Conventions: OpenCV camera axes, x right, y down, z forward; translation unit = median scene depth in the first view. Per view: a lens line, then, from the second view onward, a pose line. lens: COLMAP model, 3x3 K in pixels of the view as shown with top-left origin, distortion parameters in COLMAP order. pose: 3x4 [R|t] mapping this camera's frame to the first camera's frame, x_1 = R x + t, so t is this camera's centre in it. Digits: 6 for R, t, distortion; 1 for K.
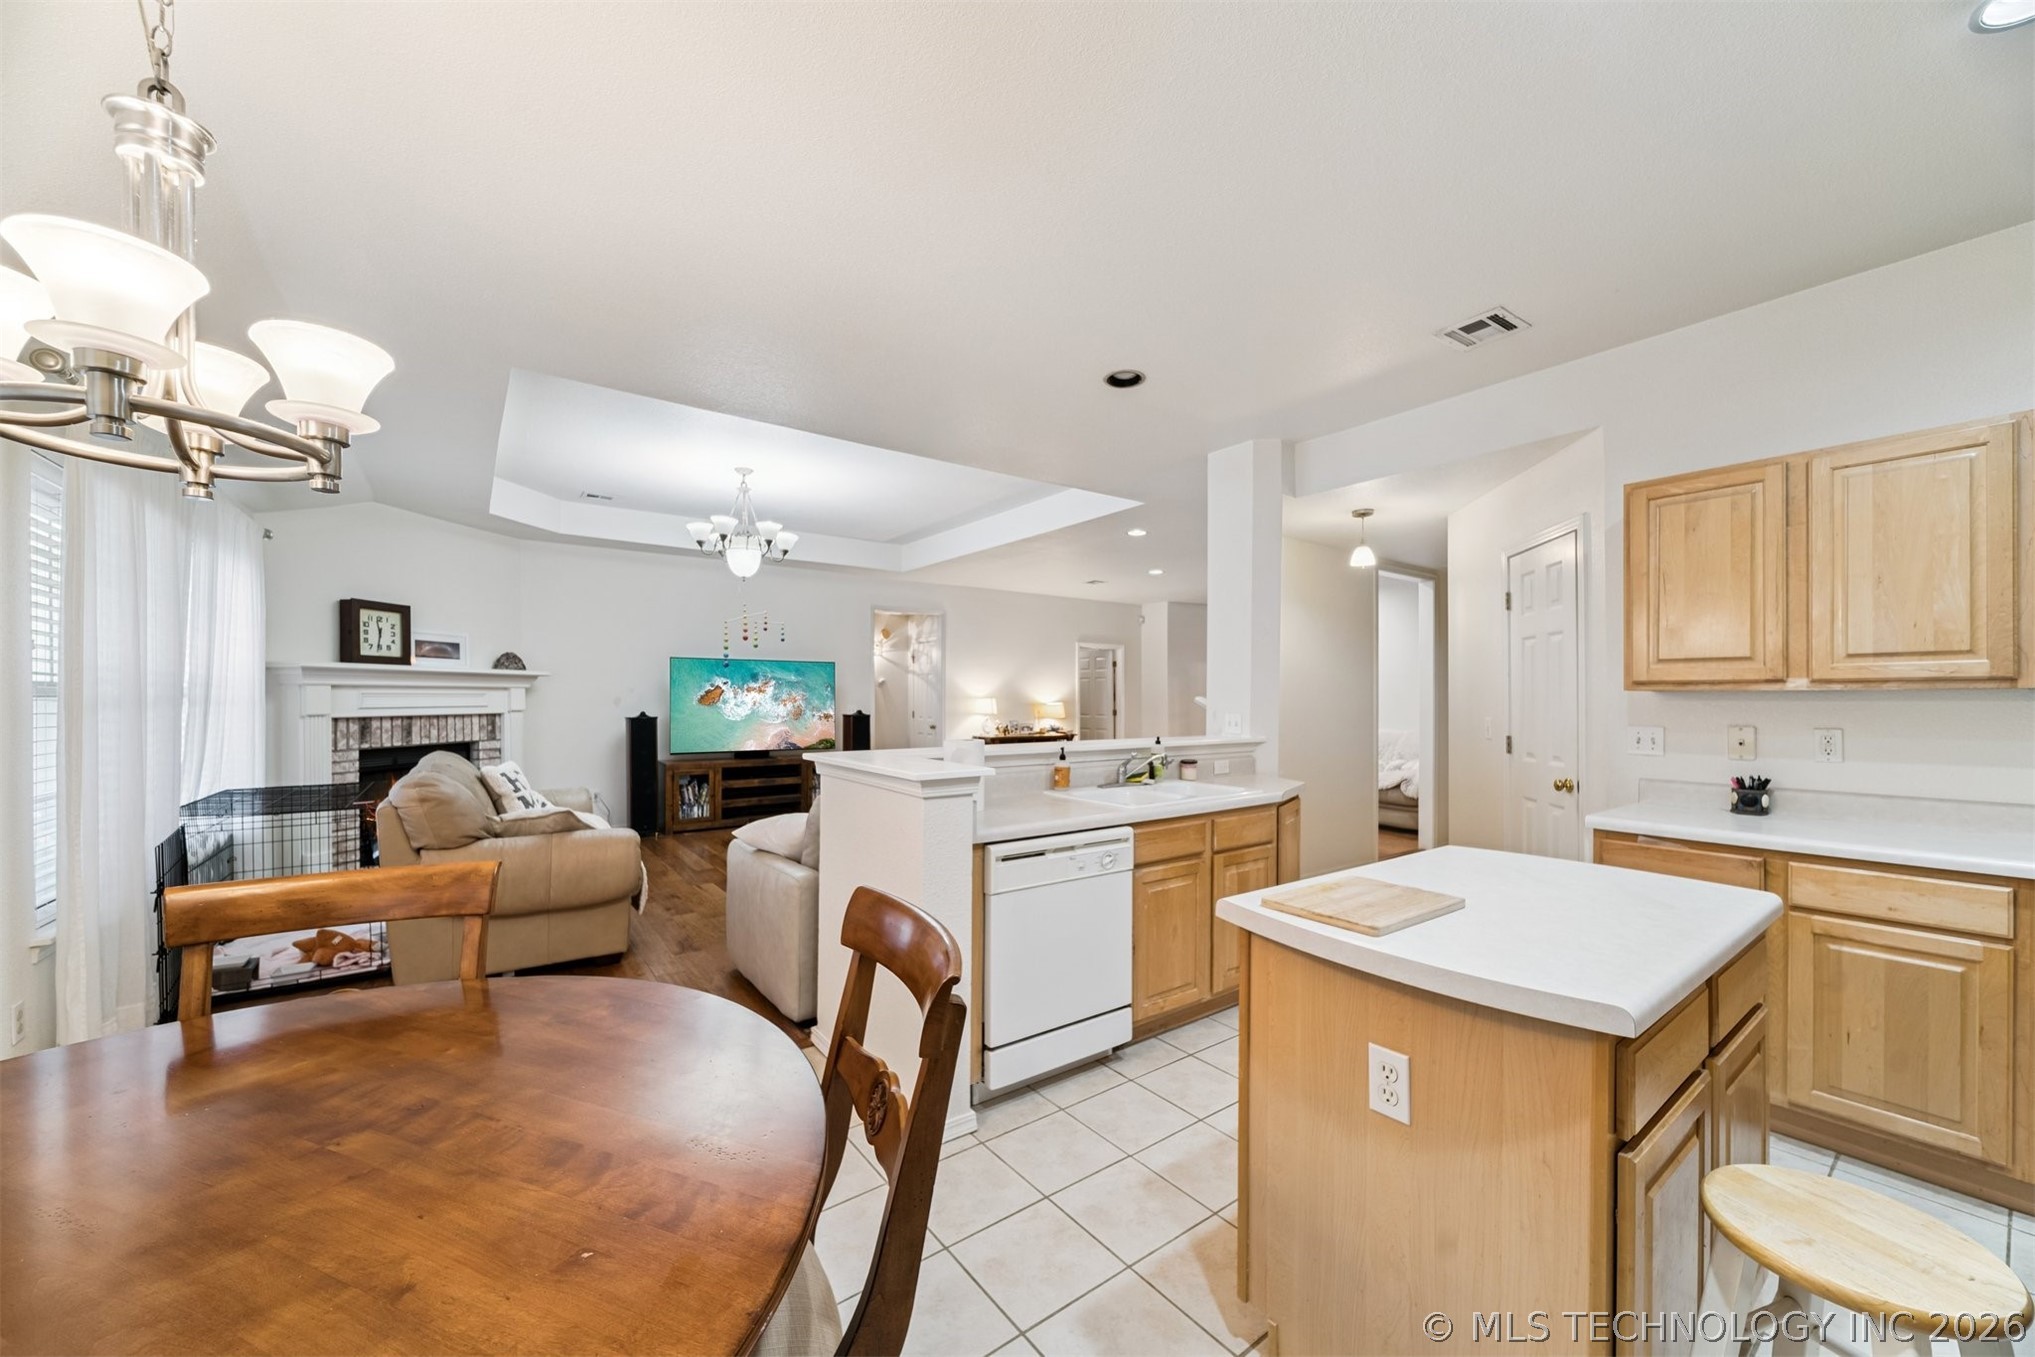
lens RADIAL K [[754.0, 0, 1023.4], [0, 754.0, 698.2], [0, 0, 1]] dist [0.000873, 0.000174]
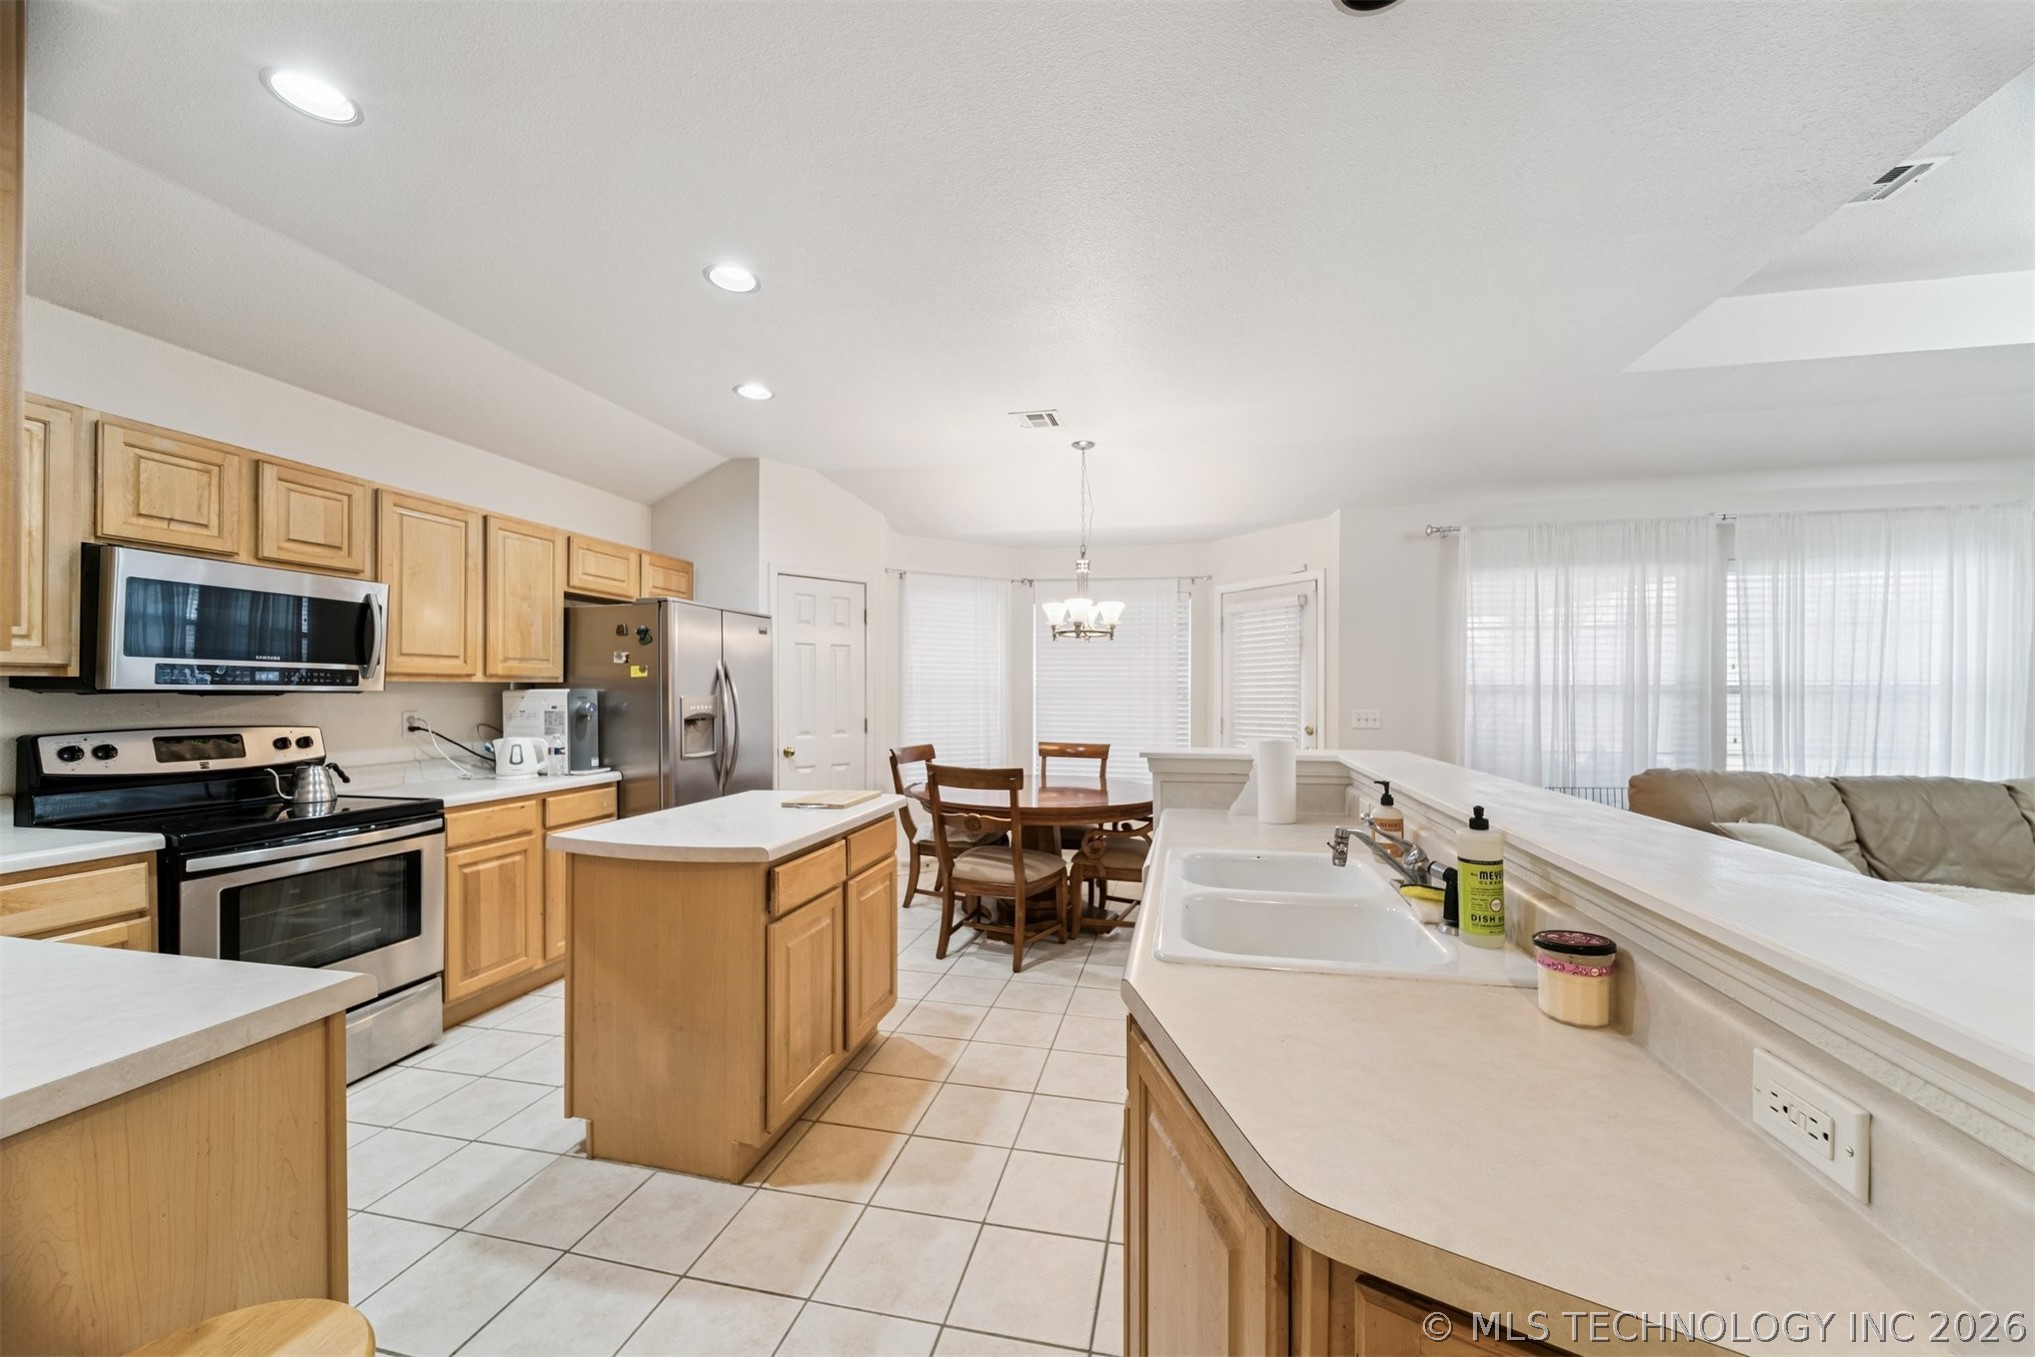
lens RADIAL K [[752.4, 0, 1028.9], [0, 752.4, 692.5], [0, 0, 1]] dist [0.000081, -0.000288]
pose [[-0.752193, -0.003952, -0.658931, 0.325804], [-0.005011, 0.999987, -0.000277, 0.001100], [0.658924, 0.003093, -0.752203, 0.670629]]
